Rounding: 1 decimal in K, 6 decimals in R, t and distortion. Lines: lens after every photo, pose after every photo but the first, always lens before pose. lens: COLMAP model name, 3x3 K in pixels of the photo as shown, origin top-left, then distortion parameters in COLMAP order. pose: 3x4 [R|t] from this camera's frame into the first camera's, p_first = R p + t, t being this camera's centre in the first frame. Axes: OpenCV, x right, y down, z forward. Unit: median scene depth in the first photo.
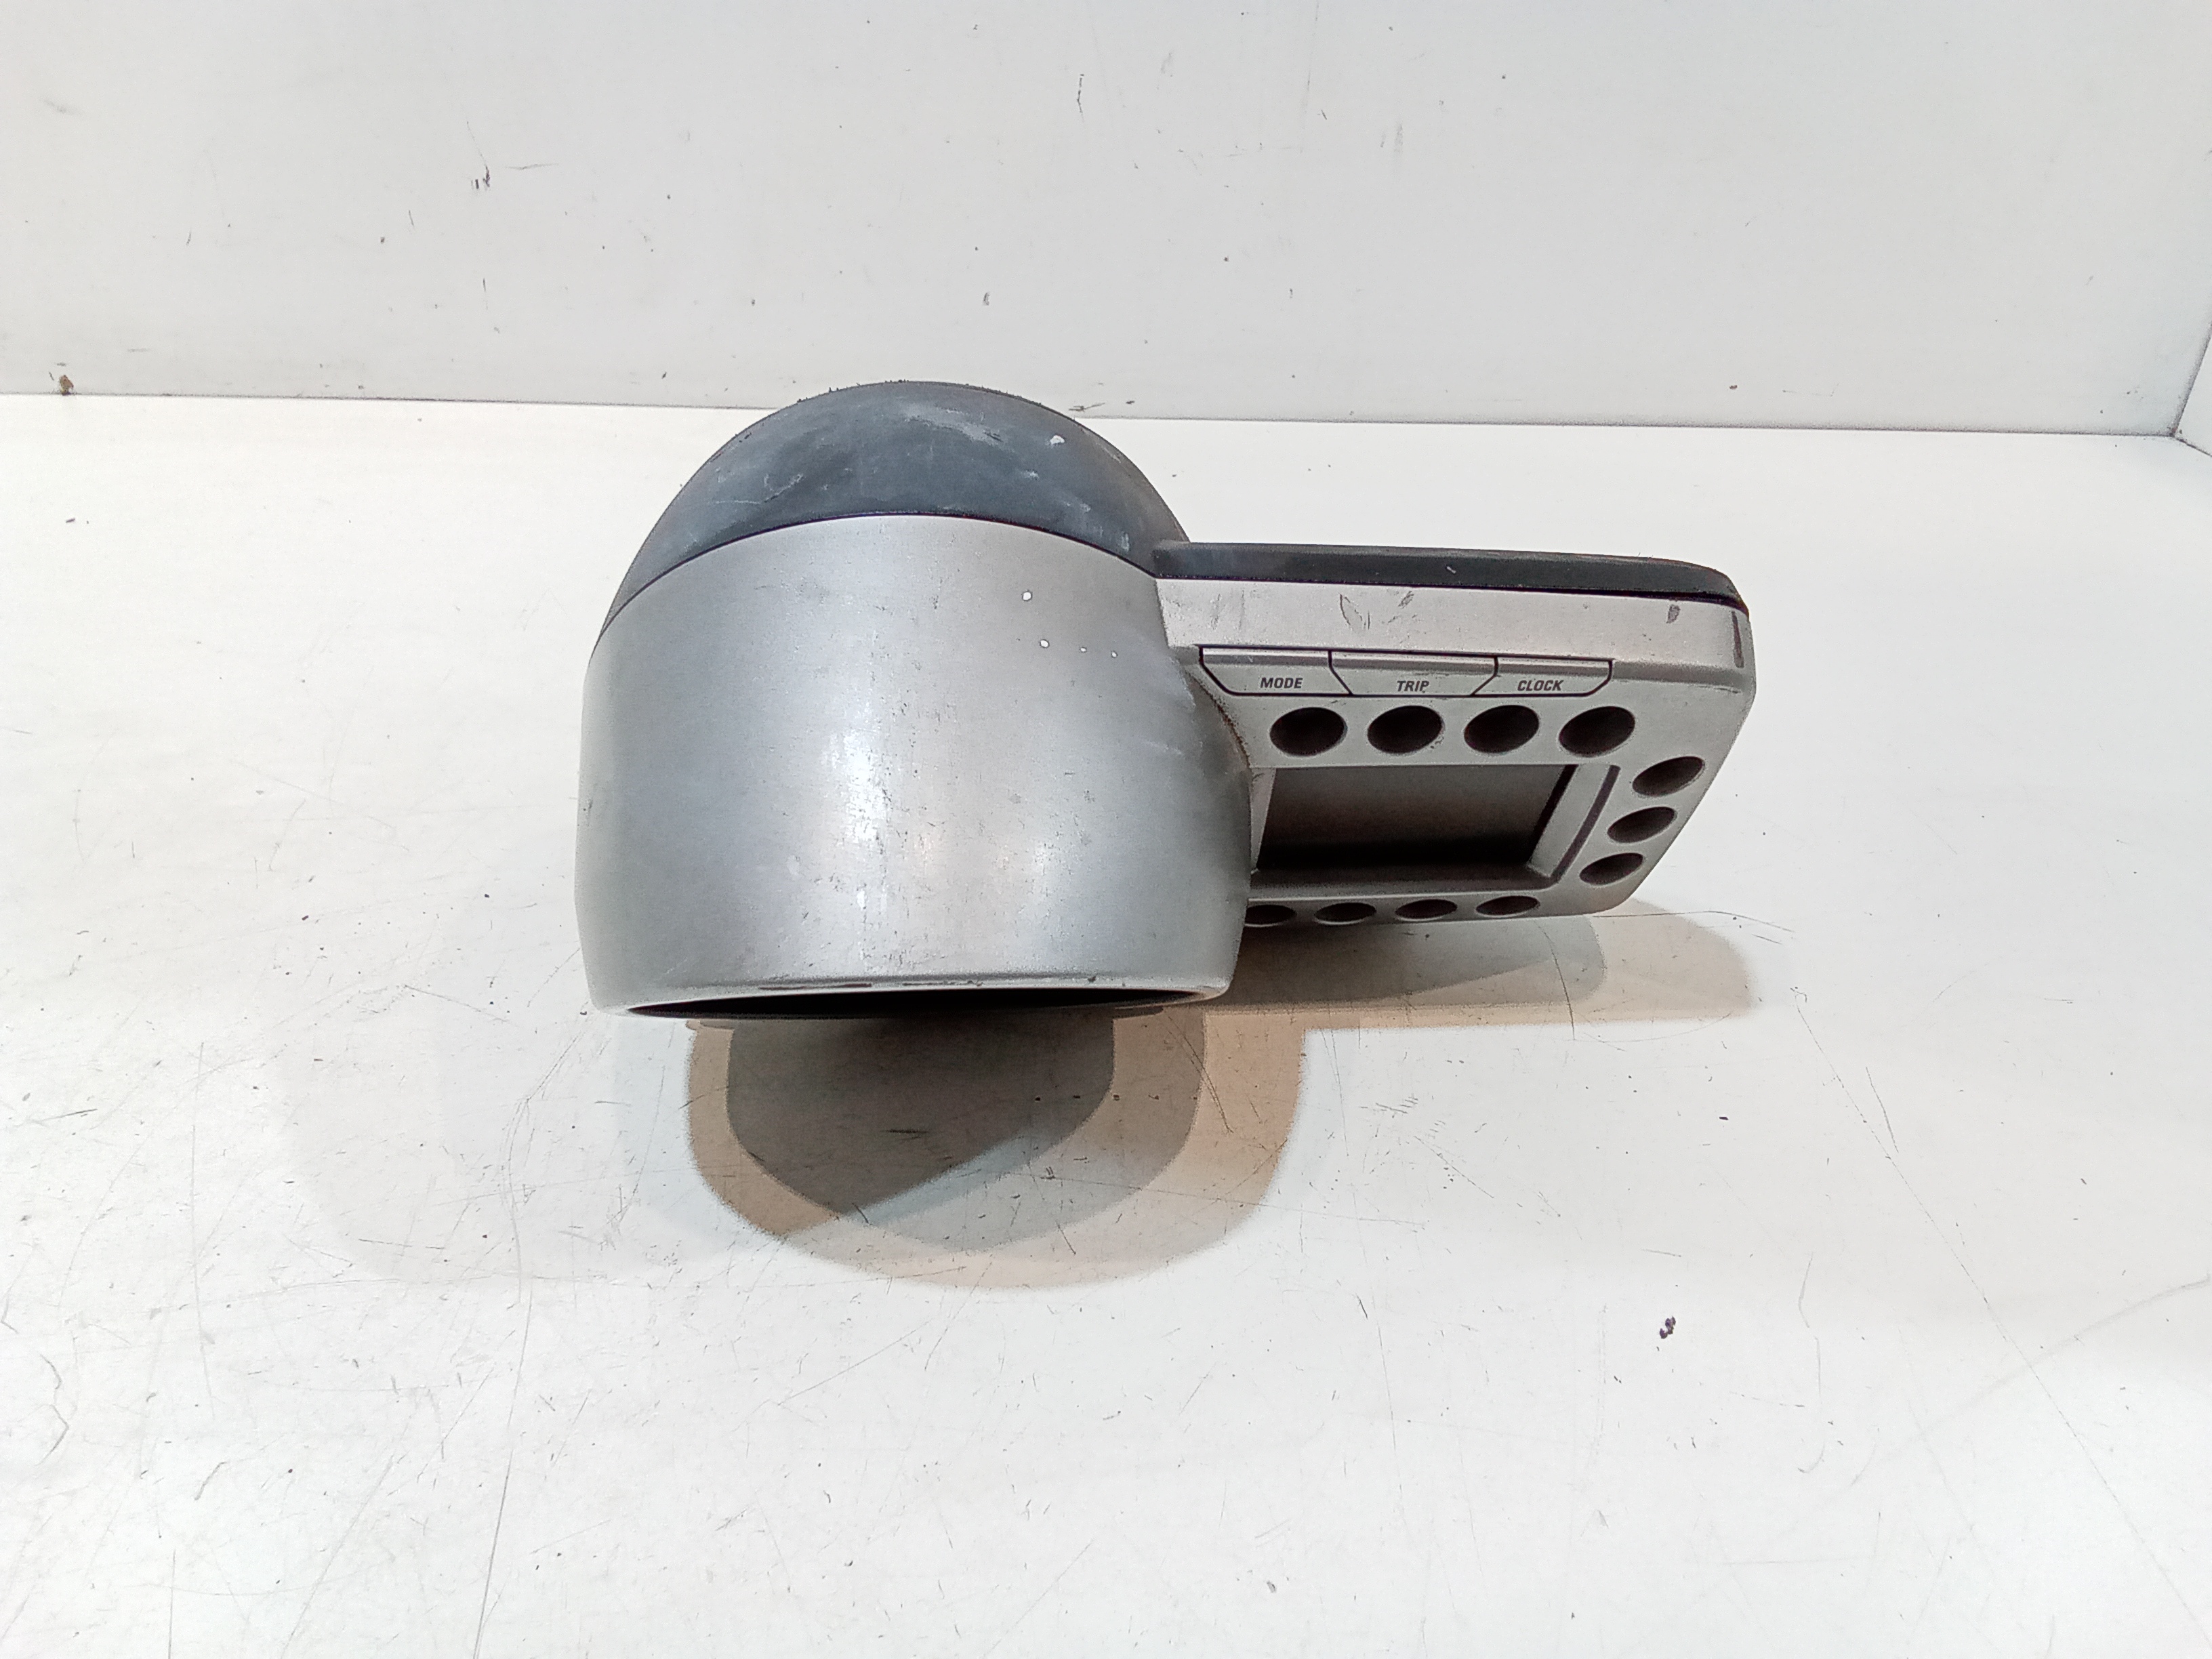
lens RADIAL K [[1516.7, 0, 1106.0], [0, 1516.7, 829.5], [0, 0, 1]] dist [0.044743, -0.057877]
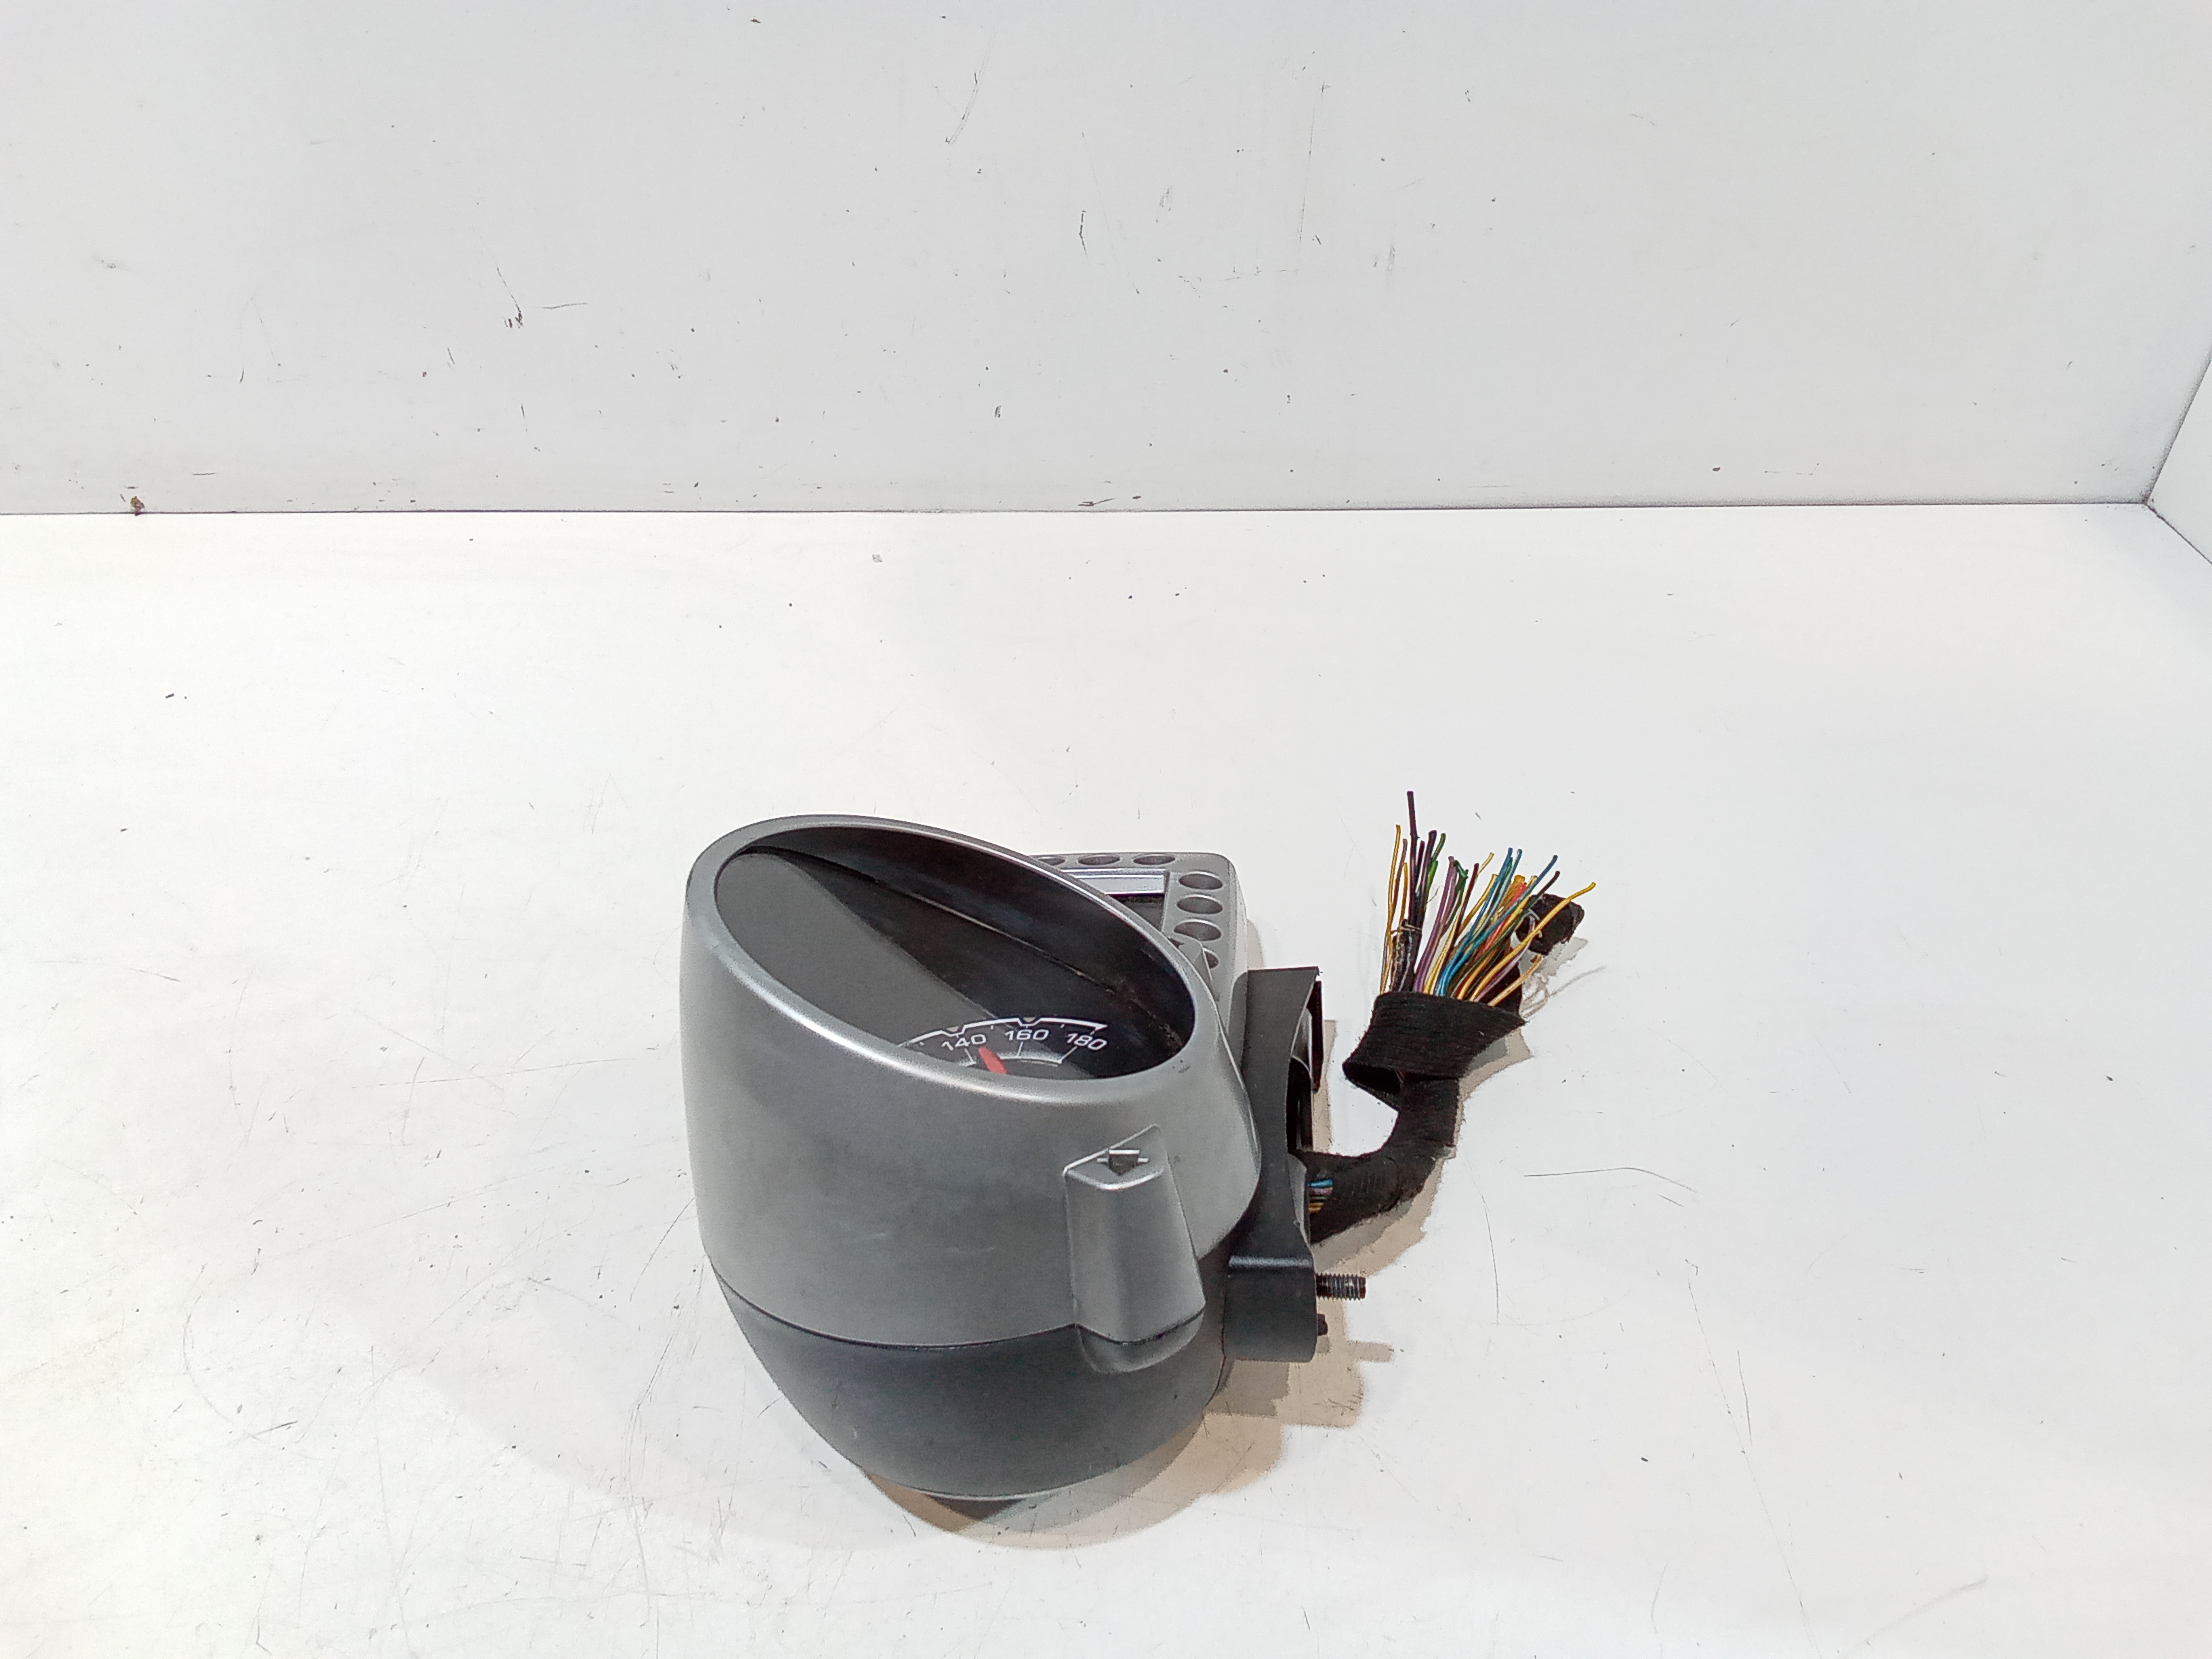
lens RADIAL K [[1510.4, 0, 1107.7], [0, 1510.4, 813.8], [0, 0, 1]] dist [0.049109, -0.060701]
pose [[0.999648, -0.014577, -0.022148, 0.039016], [0.017397, 0.990963, 0.133001, -0.504727], [0.020009, -0.133340, 0.990868, -0.167970]]
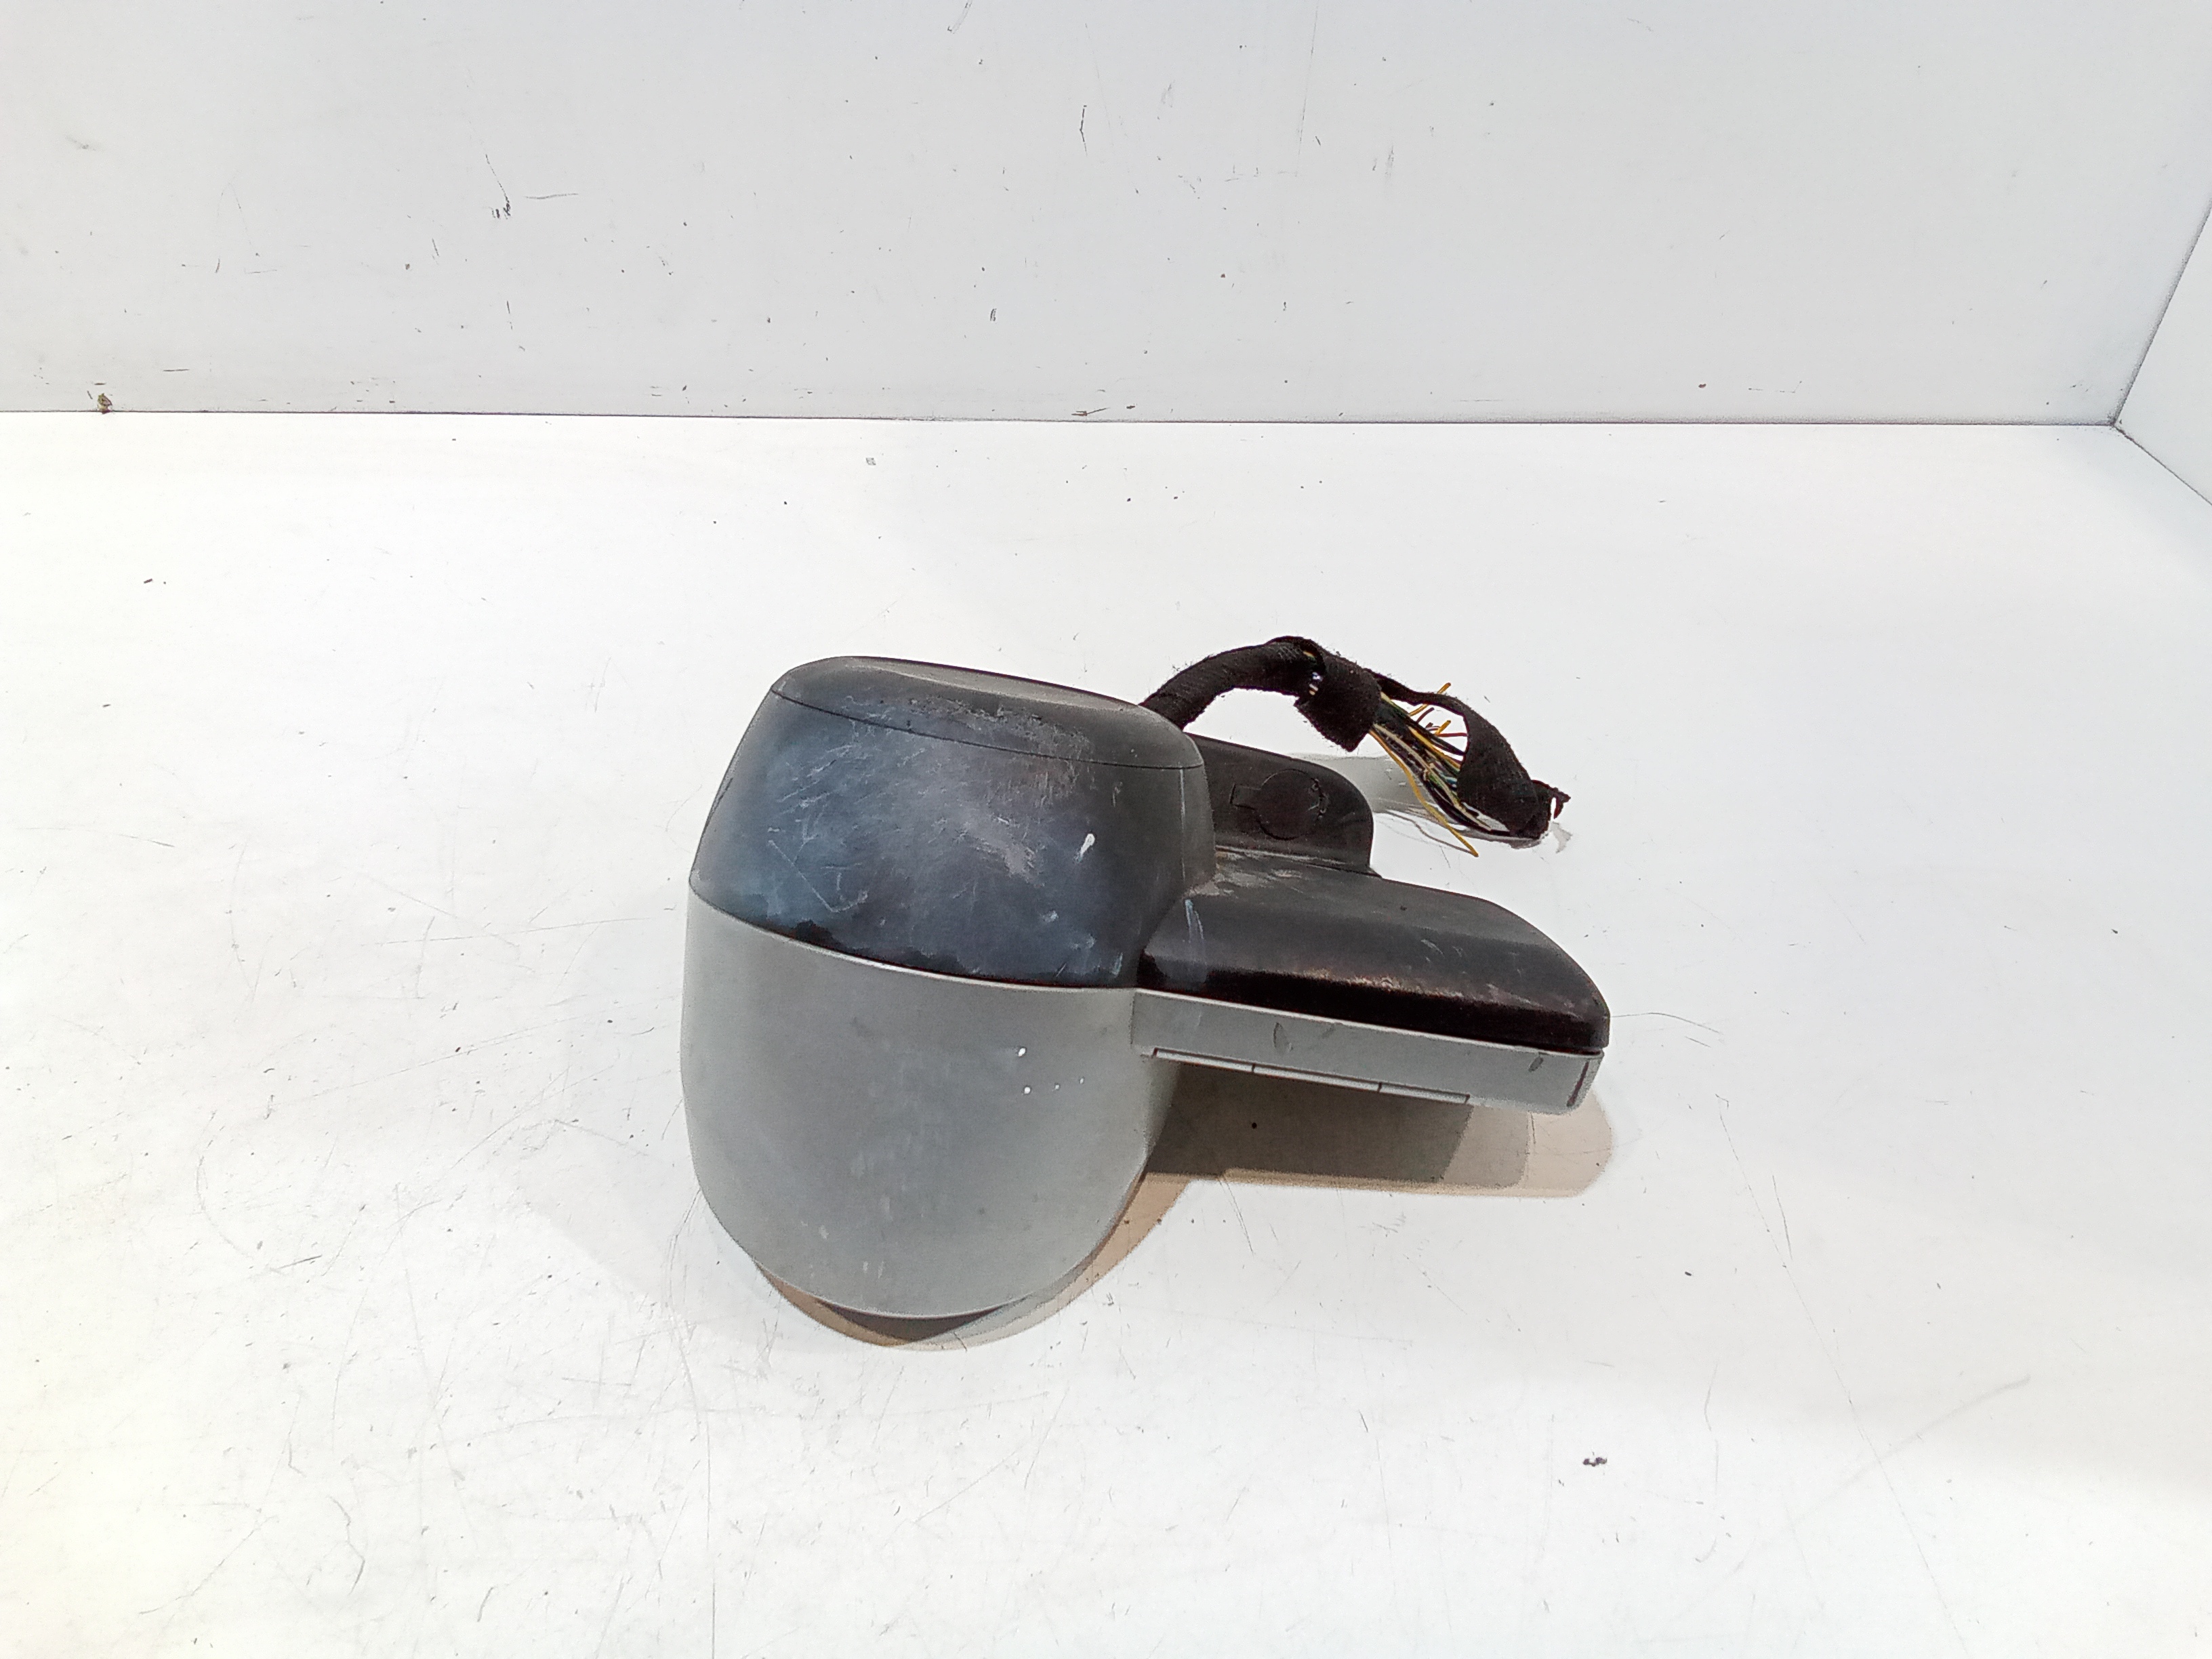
lens RADIAL K [[1506.5, 0, 1104.3], [0, 1506.5, 819.6], [0, 0, 1]] dist [0.050715, -0.062442]
pose [[0.999752, -0.013868, 0.017429, -0.060689], [0.011426, 0.991035, 0.133117, -0.342176], [-0.019119, -0.132885, 0.990947, -0.176608]]
